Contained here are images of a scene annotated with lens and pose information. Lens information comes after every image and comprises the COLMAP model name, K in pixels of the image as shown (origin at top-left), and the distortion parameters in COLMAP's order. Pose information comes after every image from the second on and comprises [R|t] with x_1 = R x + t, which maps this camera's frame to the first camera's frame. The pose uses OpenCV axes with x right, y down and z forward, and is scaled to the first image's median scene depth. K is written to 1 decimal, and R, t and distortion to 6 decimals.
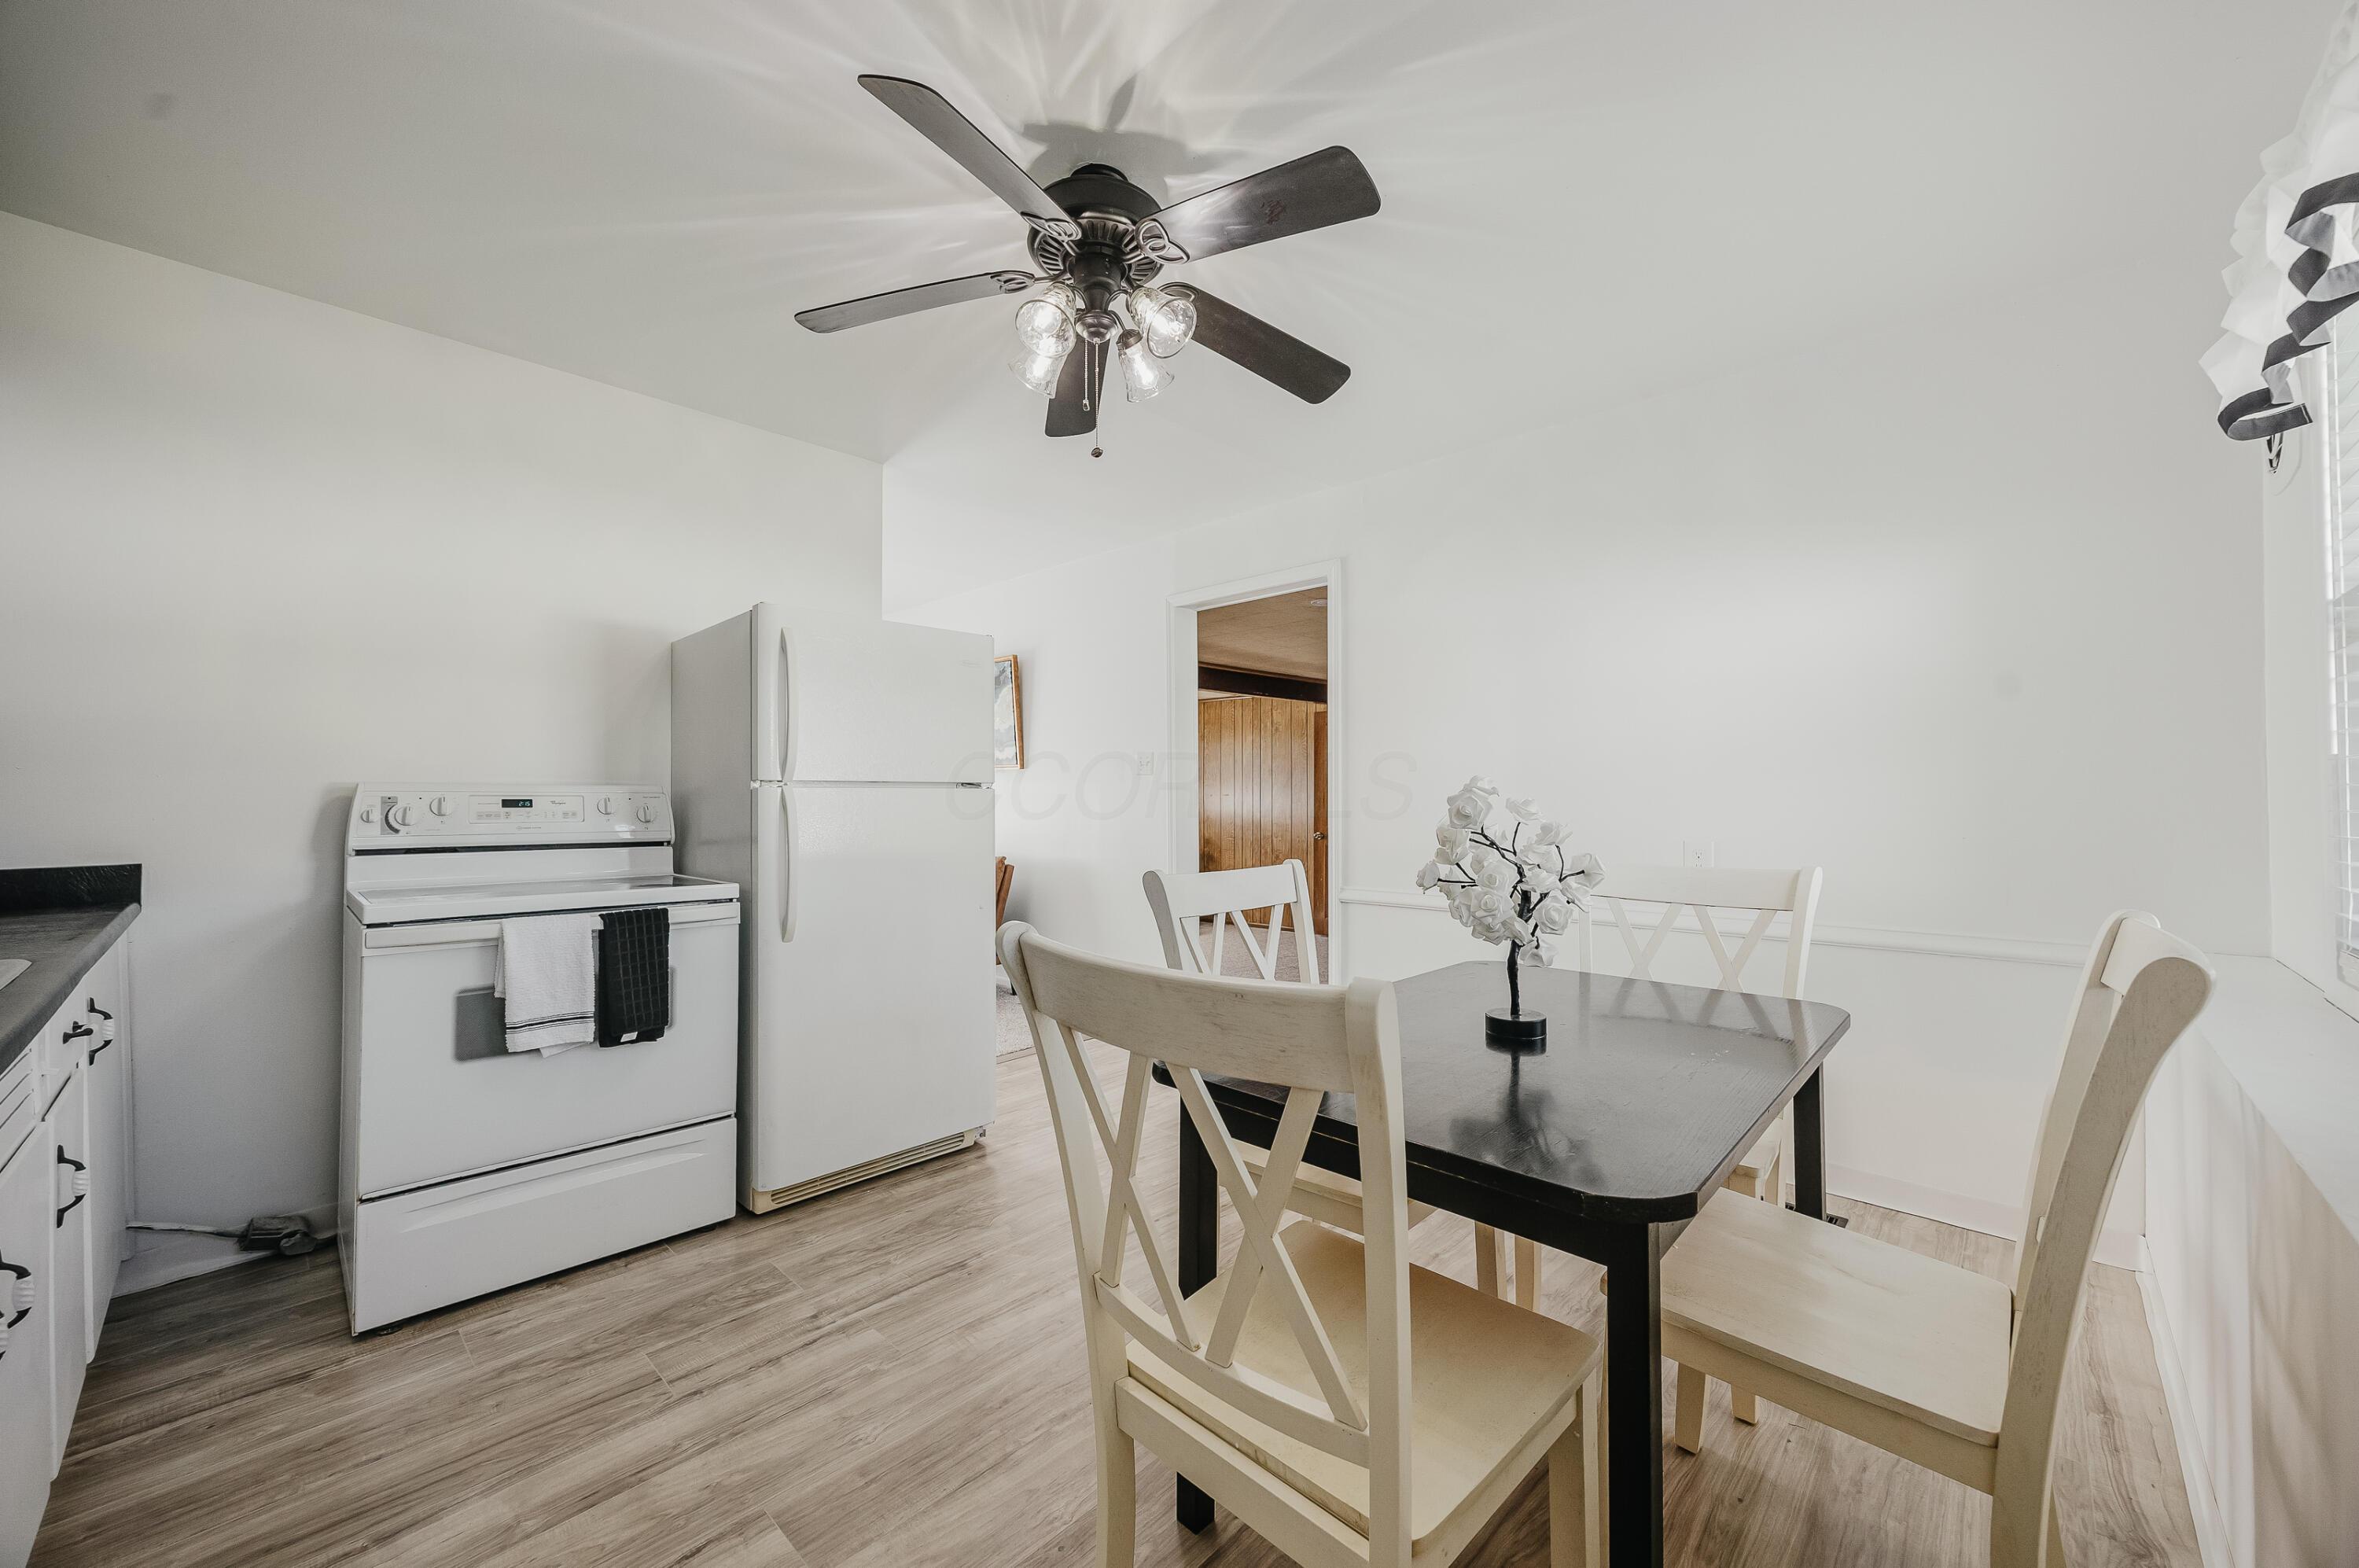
lens RADIAL K [[899.0, 0, 1163.5], [0, 899.0, 792.7], [0, 0, 1]] dist [-0.002196, 0.000597]
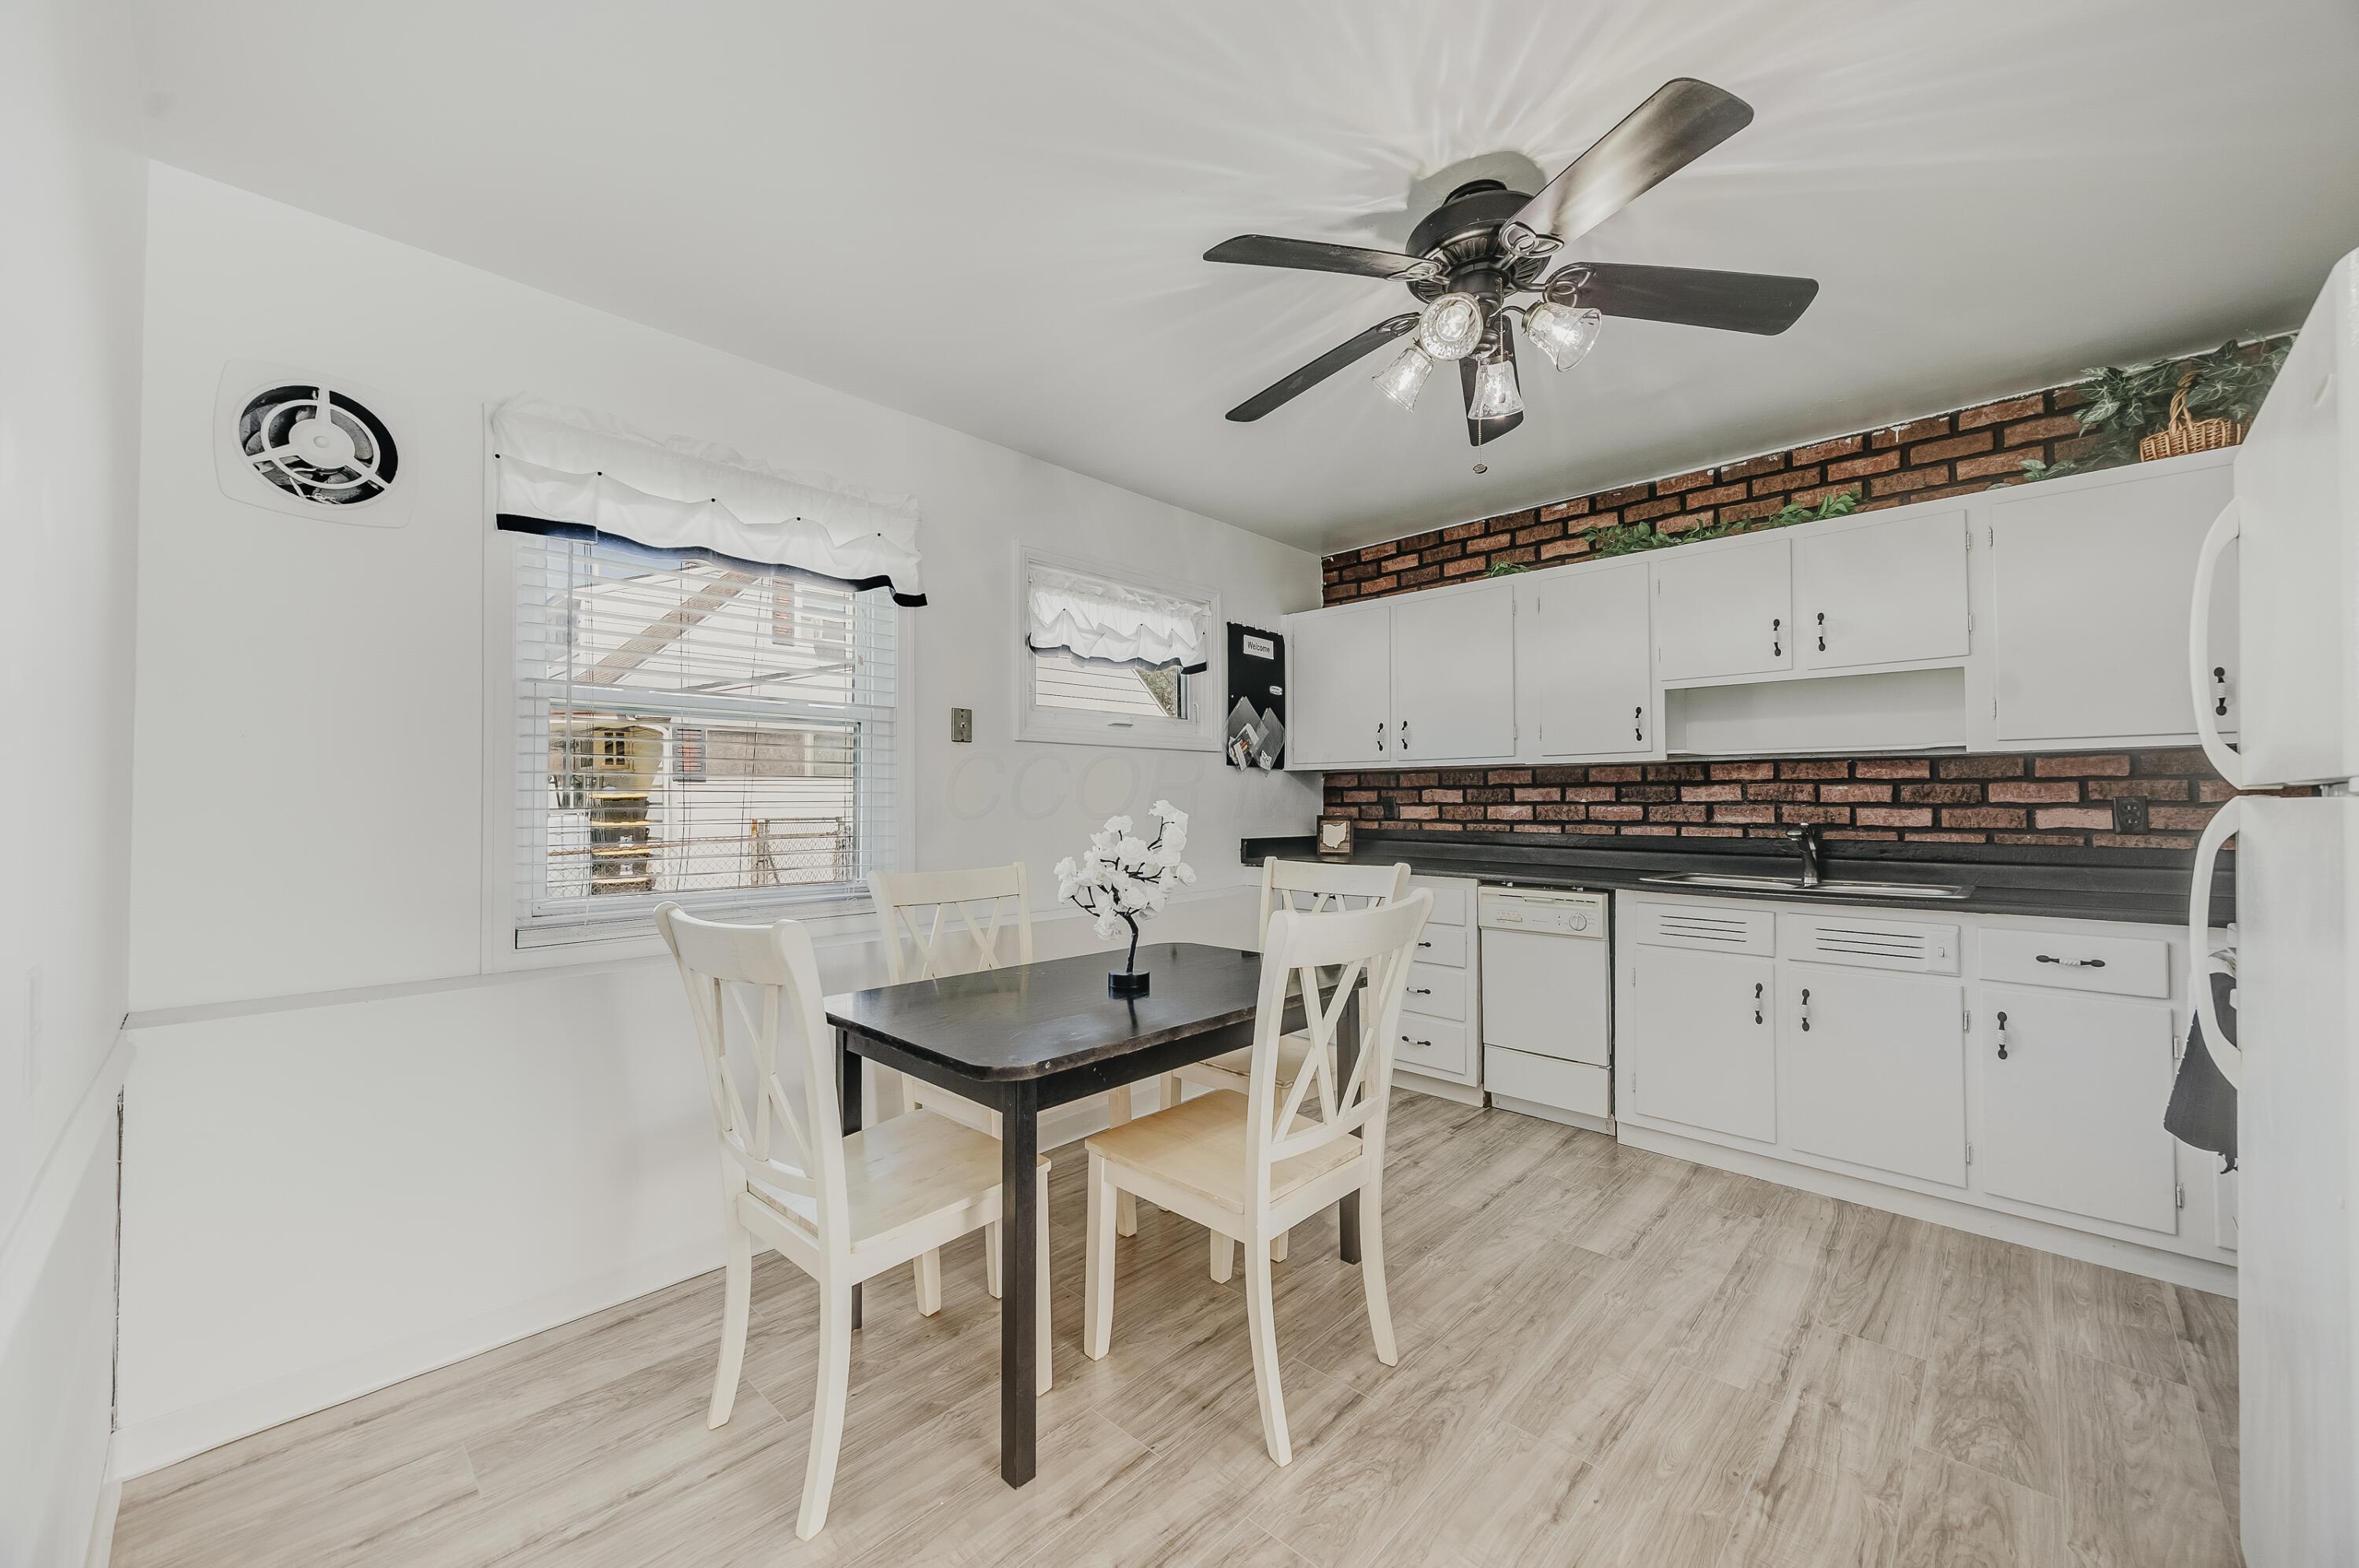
lens RADIAL K [[899.0, 0, 1180.0], [0, 899.0, 782.8], [0, 0, 1]] dist [-0.002196, 0.000597]
pose [[-0.999860, 0.001760, -0.016655, 0.304813], [0.002217, 0.999620, -0.027479, -0.003407], [0.016601, -0.027512, -0.999484, 2.161471]]
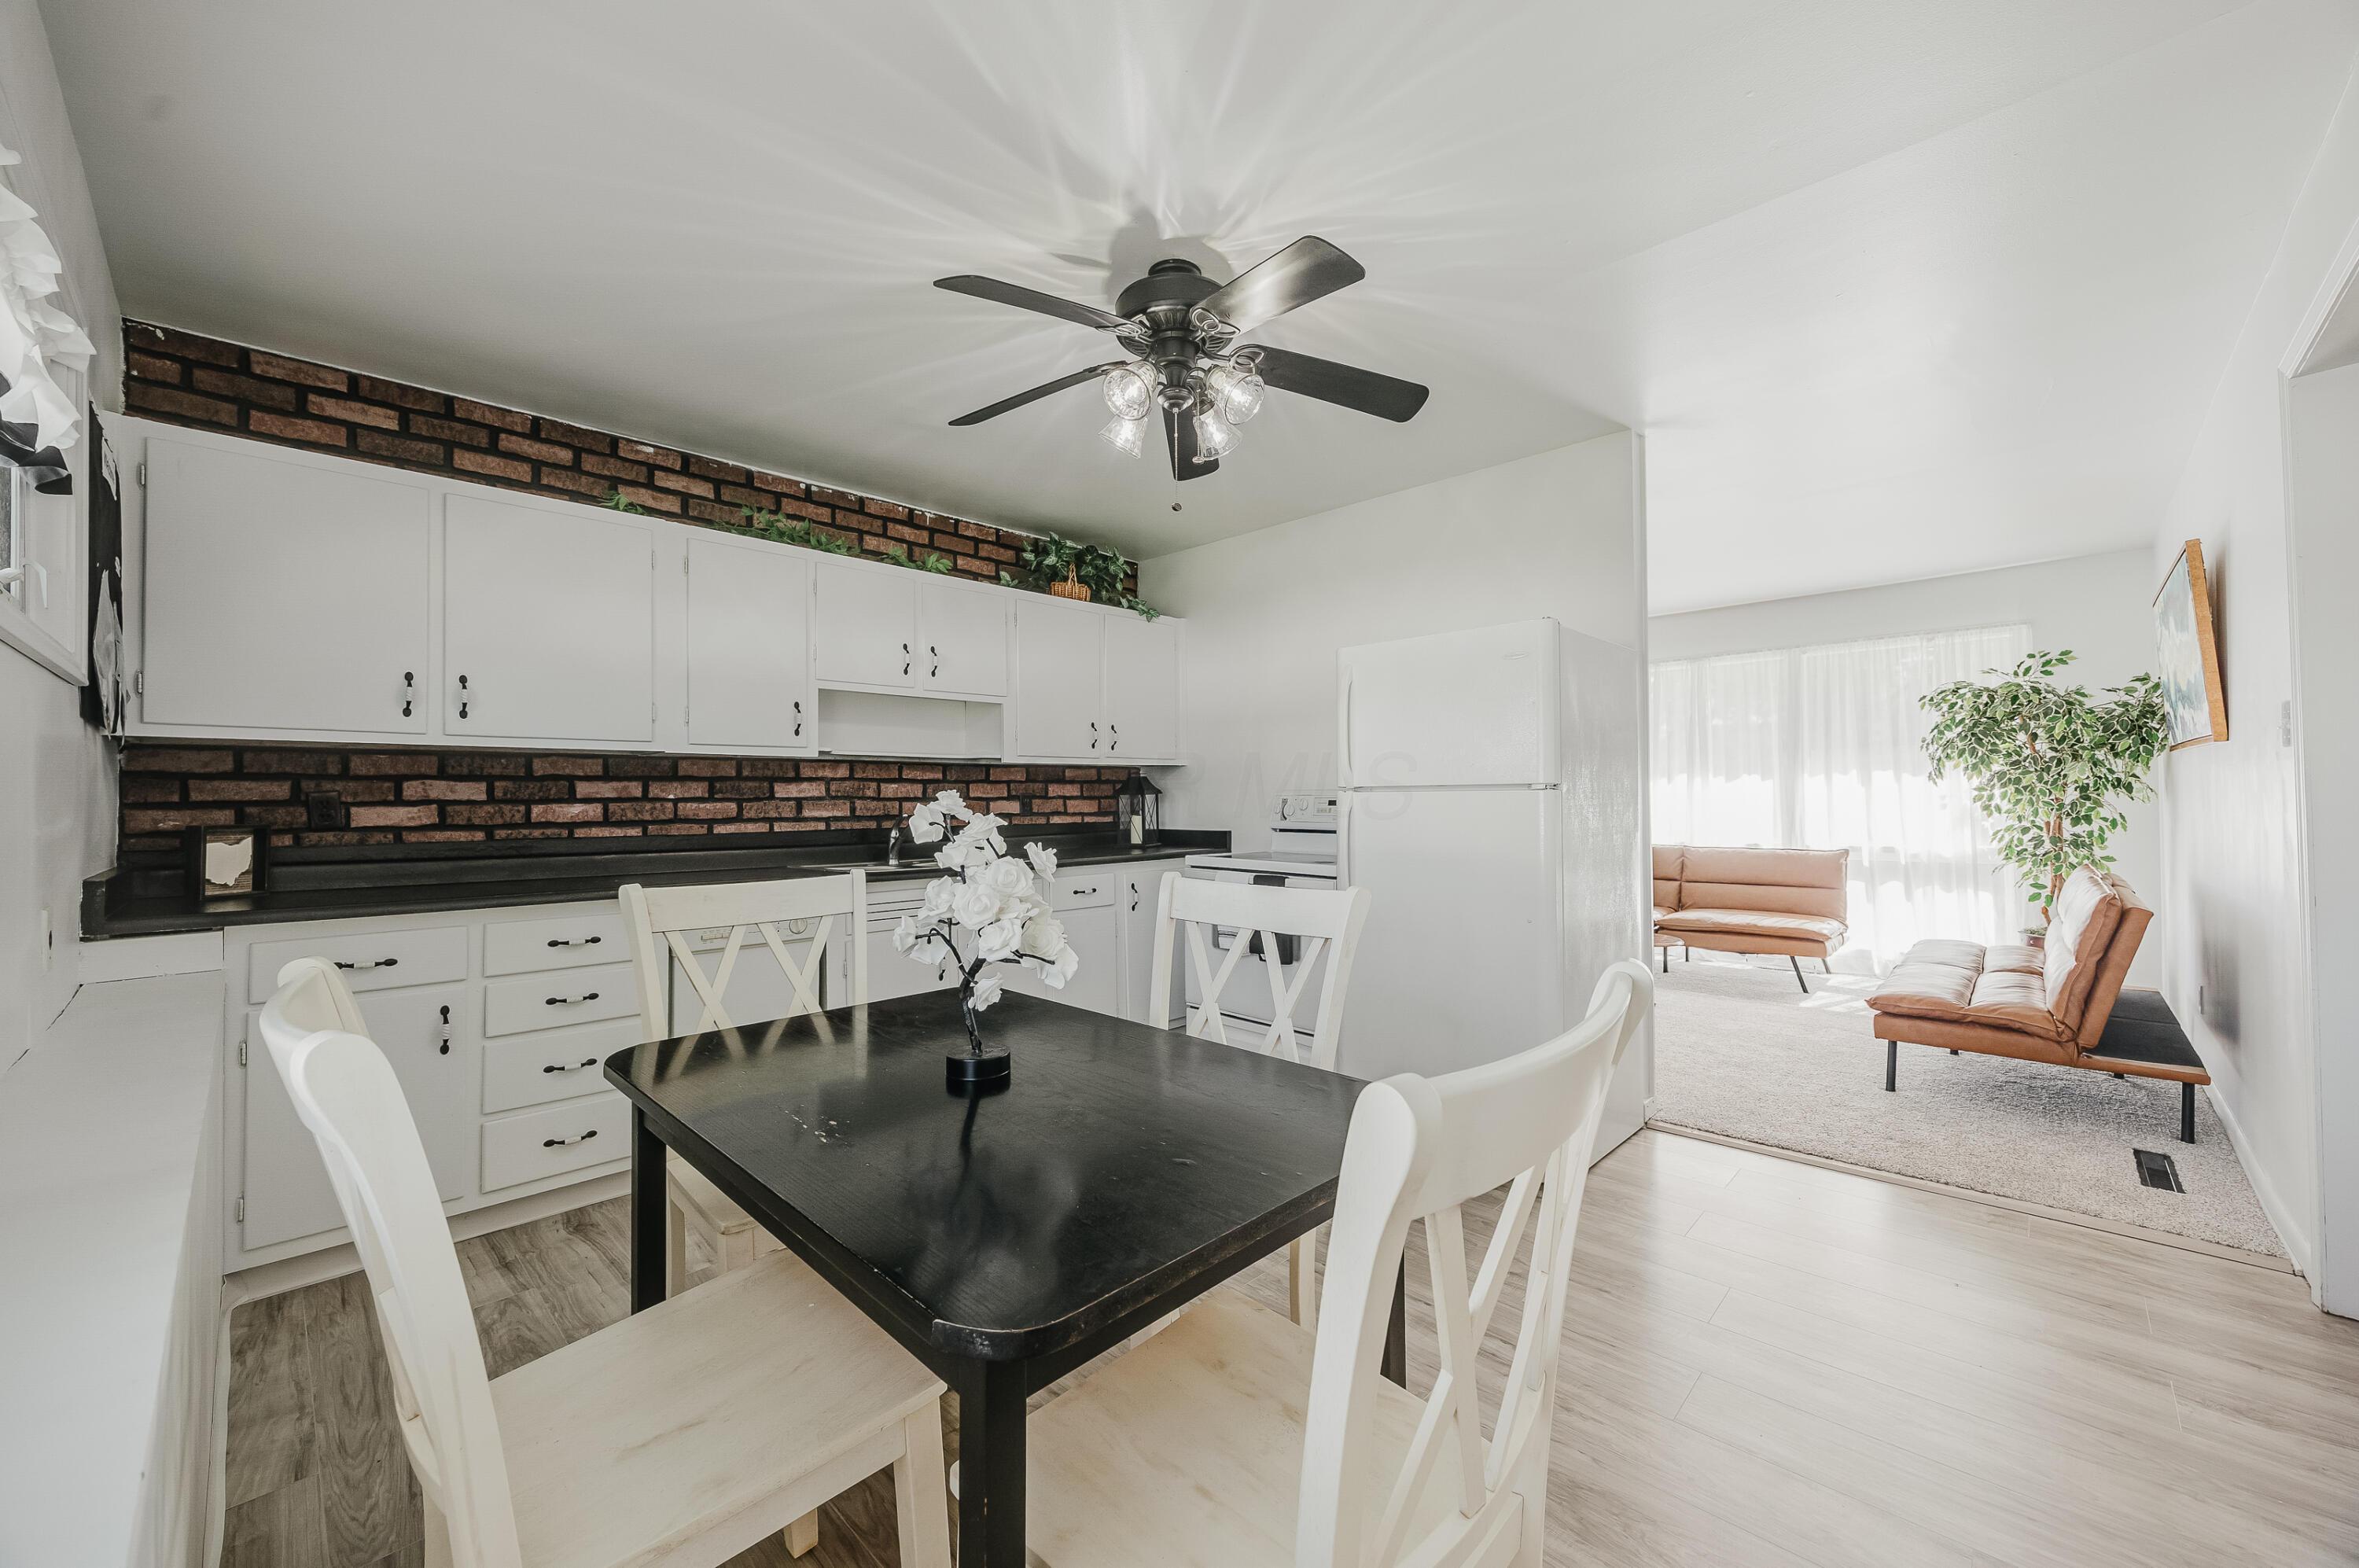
lens RADIAL K [[899.0, 0, 1178.0], [0, 899.0, 780.2], [0, 0, 1]] dist [-0.002196, 0.000597]
pose [[0.005829, -0.017916, -0.999823, 1.192568], [0.013933, 0.999744, -0.017834, -0.003834], [0.999886, -0.013827, 0.006077, 1.066993]]
